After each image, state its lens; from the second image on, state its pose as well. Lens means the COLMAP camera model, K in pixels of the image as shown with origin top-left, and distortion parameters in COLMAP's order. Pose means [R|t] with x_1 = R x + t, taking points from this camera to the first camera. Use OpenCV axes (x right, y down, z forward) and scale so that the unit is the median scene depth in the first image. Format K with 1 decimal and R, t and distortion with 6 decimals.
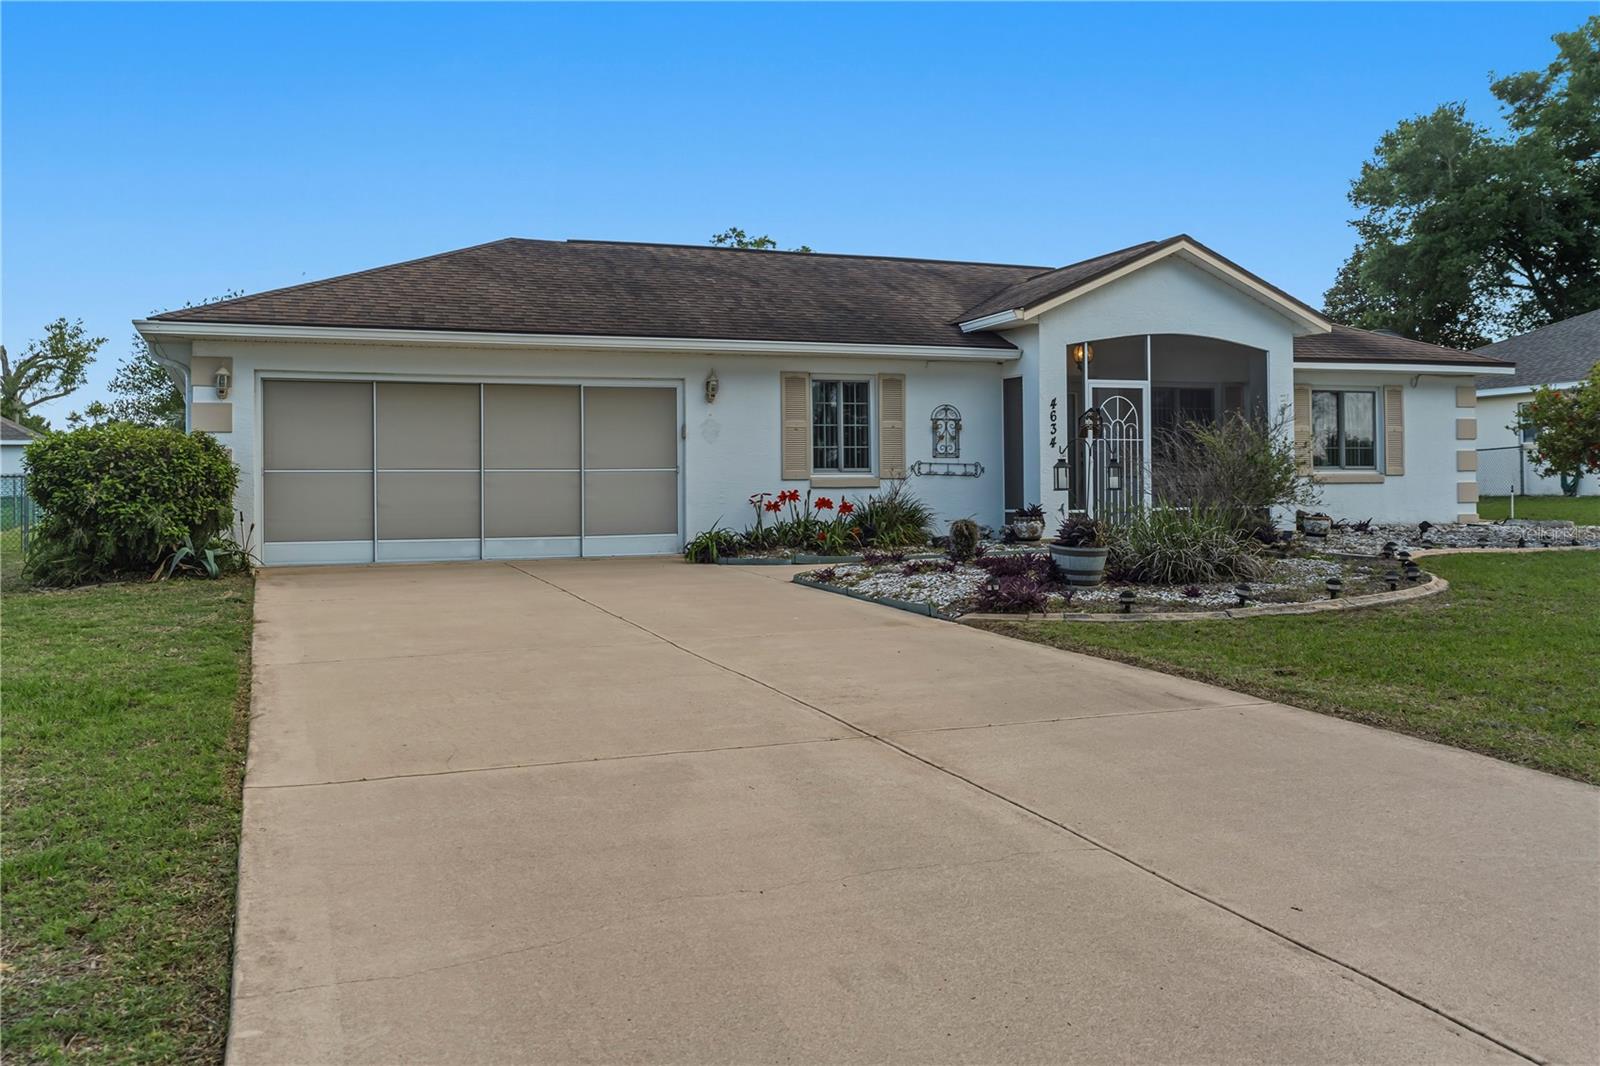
lens RADIAL K [[1326.2, 0, 804.6], [0, 1326.2, 481.7], [0, 0, 1]] dist [0.005062, 0.001677]
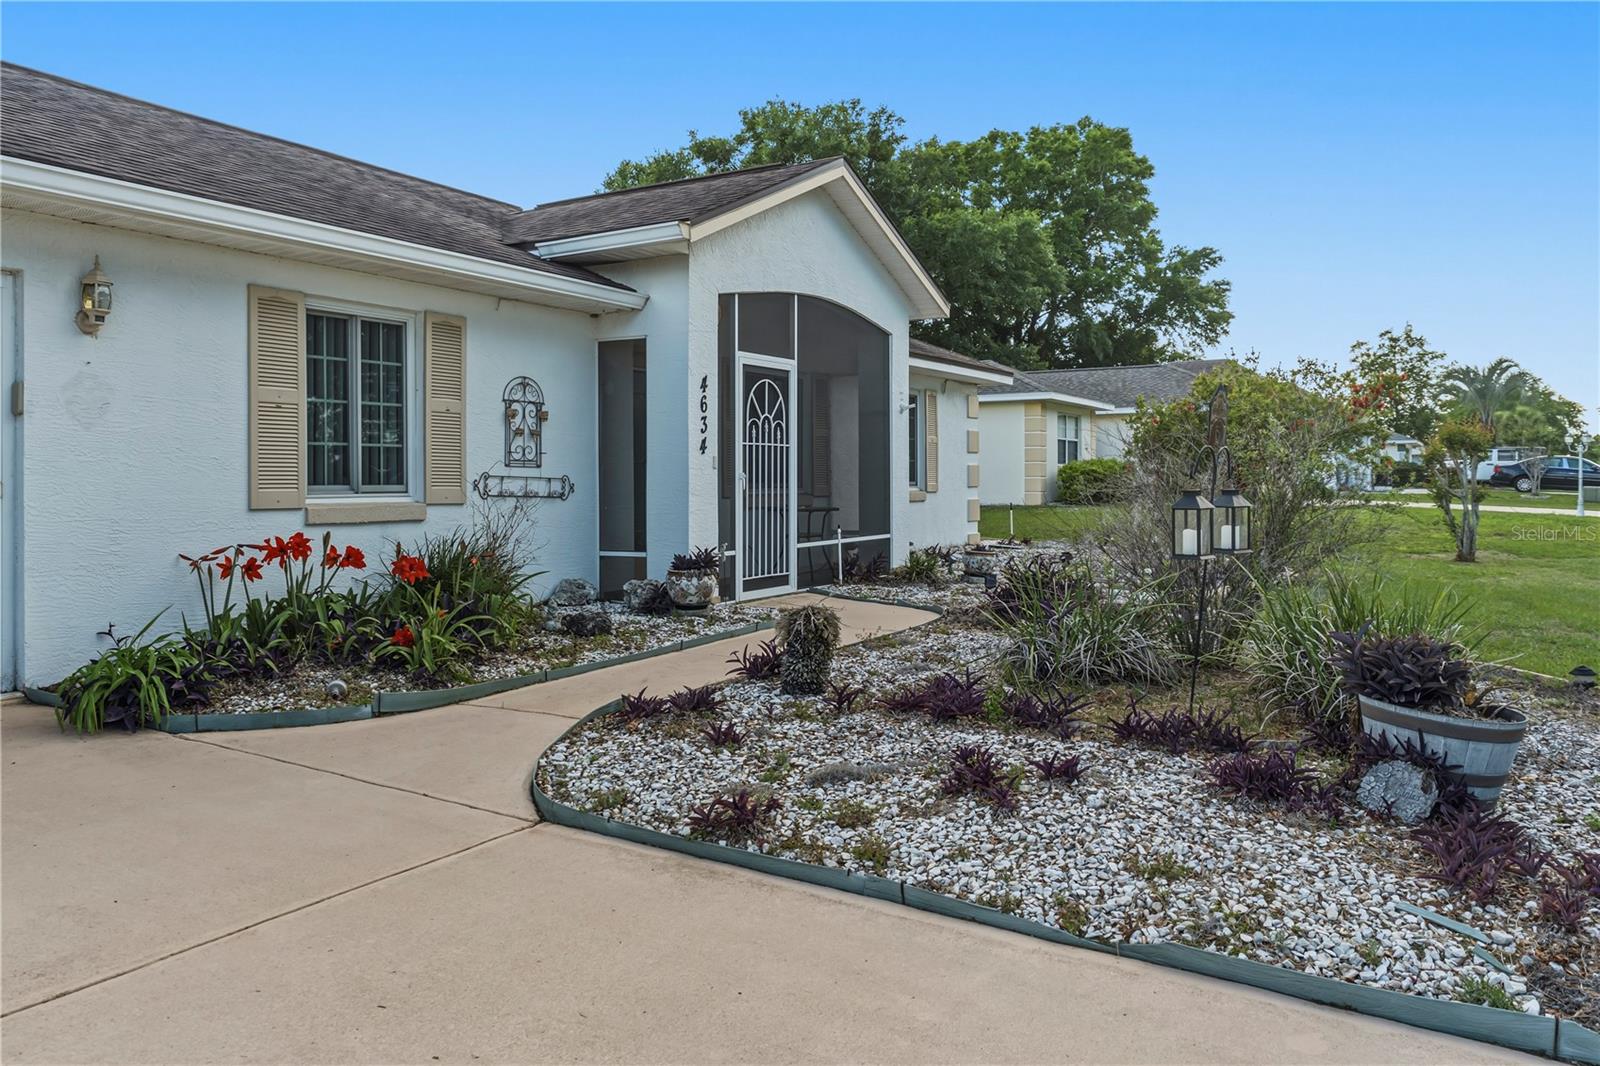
lens RADIAL K [[1164.5, 0, 797.1], [0, 1164.5, 487.6], [0, 0, 1]] dist [-0.002140, -0.000096]
pose [[0.794174, 0.004488, 0.607674, -0.111440], [-0.009273, 0.999946, 0.004734, -0.012837], [-0.607620, -0.009394, 0.794172, 0.527338]]
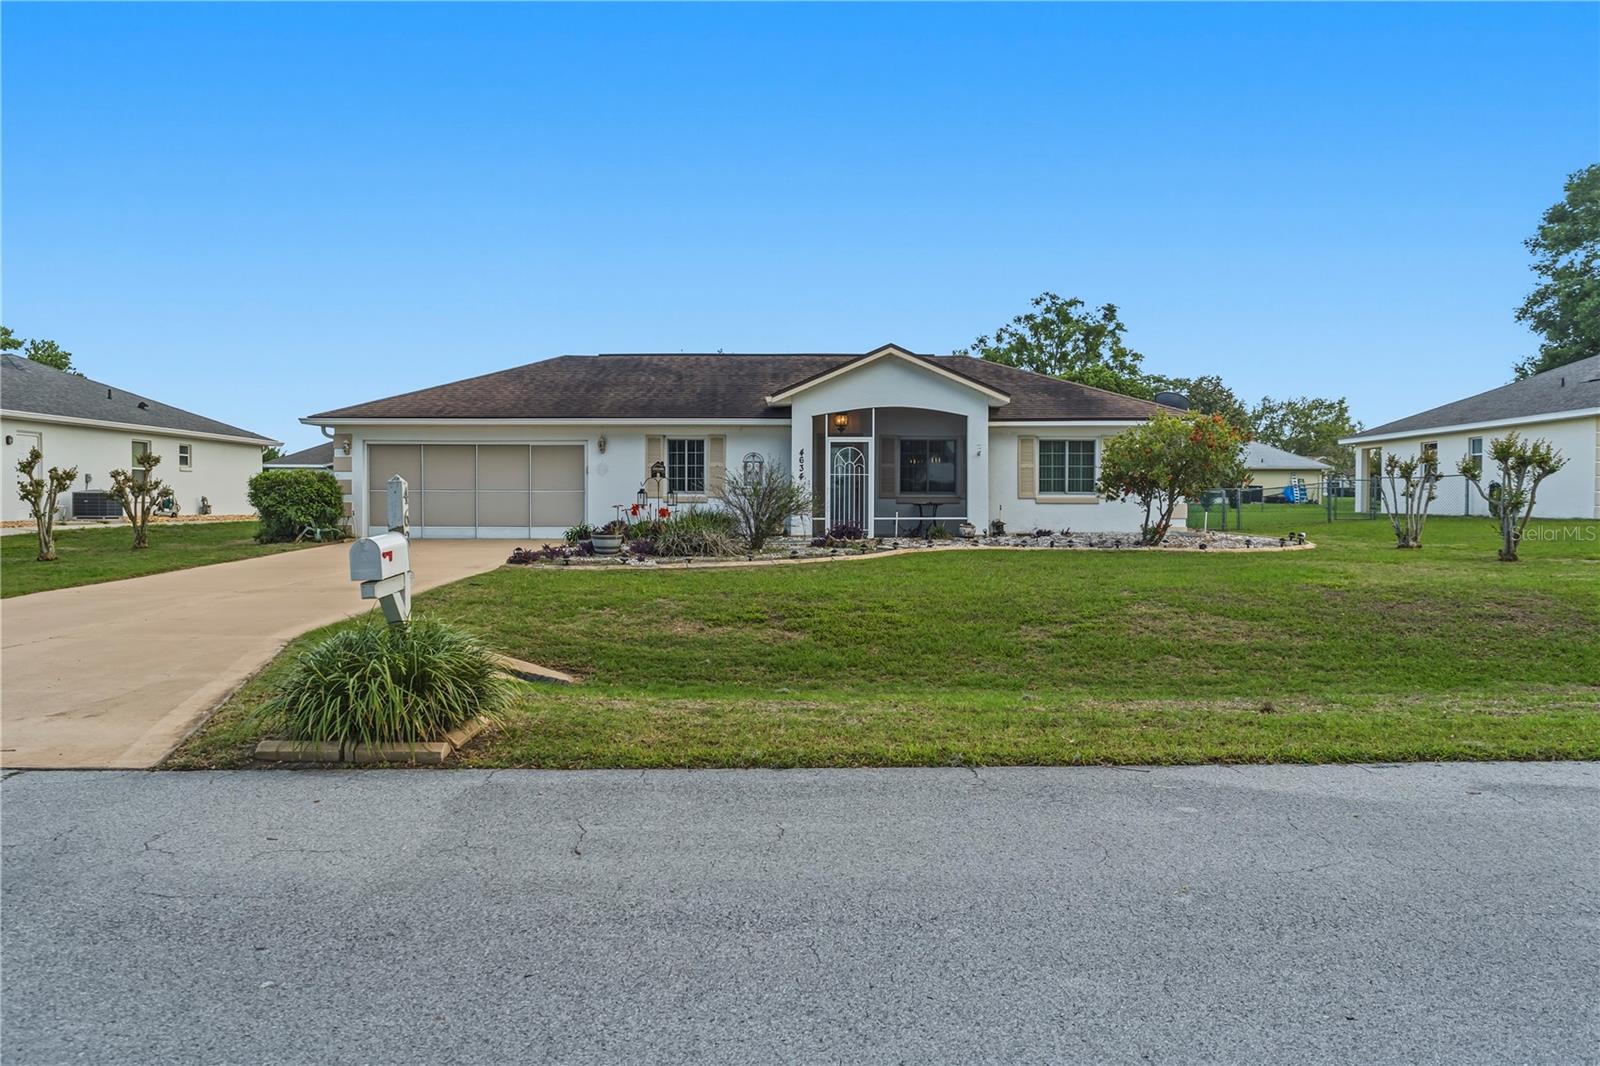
lens RADIAL K [[1079.6, 0, 800.0], [0, 1079.6, 533.0], [0, 0, 1]] dist [-0.004037, -0.000507]
pose [[0.932388, 0.022555, -0.360755, 0.659066], [-0.009549, 0.999240, 0.037795, -0.009808], [0.361333, -0.031794, 0.931894, -0.239414]]
